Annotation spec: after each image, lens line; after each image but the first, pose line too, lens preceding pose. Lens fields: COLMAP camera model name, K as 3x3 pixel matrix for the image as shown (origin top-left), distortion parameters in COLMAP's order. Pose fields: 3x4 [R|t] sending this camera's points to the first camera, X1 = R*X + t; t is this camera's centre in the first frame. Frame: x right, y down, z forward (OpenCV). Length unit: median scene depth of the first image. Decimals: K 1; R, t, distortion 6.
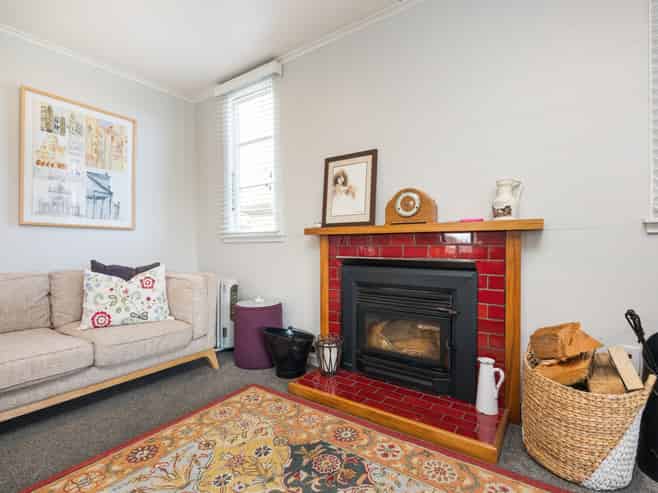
lens RADIAL K [[324.3, 0, 321.3], [0, 324.3, 245.9], [0, 0, 1]] dist [-0.000945, -0.000028]
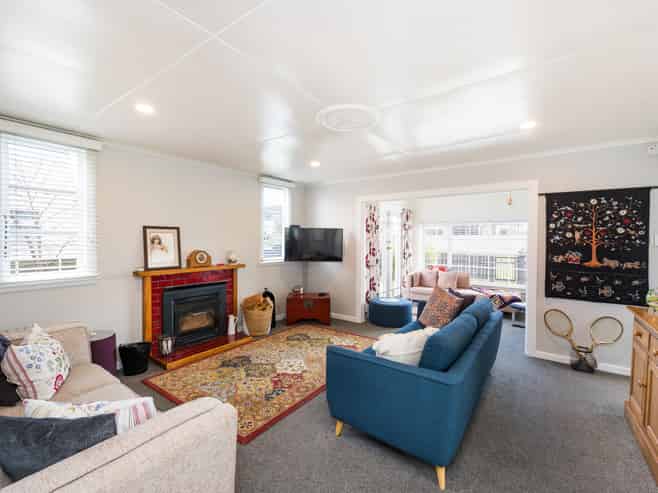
lens RADIAL K [[285.3, 0, 329.0], [0, 285.3, 246.5], [0, 0, 1]] dist [0.000019, 0.000200]
pose [[0.006988, -0.011264, 0.999912, -1.459204], [0.003780, 0.999930, 0.011238, -0.198828], [-0.999968, 0.003701, 0.007030, 0.117315]]
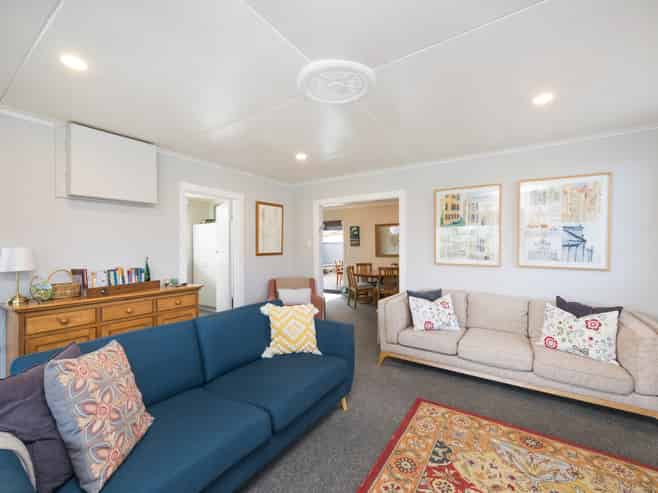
lens RADIAL K [[285.3, 0, 329.0], [0, 285.3, 246.5], [0, 0, 1]] dist [0.000019, 0.000200]
pose [[0.030697, 0.016603, -0.999391, 0.476496], [0.003804, 0.999853, 0.016728, -0.195222], [0.999521, -0.004315, 0.030630, 0.007831]]
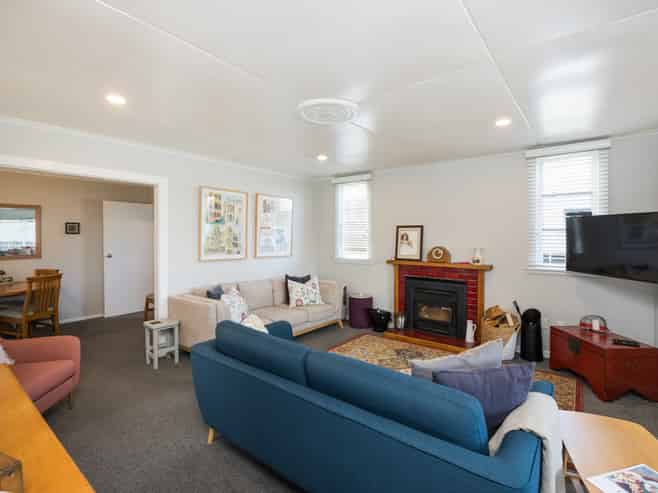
lens RADIAL K [[330.8, 0, 335.2], [0, 330.8, 232.8], [0, 0, 1]] dist [-0.001012, -0.000171]
pose [[0.999571, 0.012241, -0.026620, -0.348044], [-0.012601, 0.999831, -0.013401, -0.210099], [0.026451, 0.013731, 0.999556, -1.189043]]
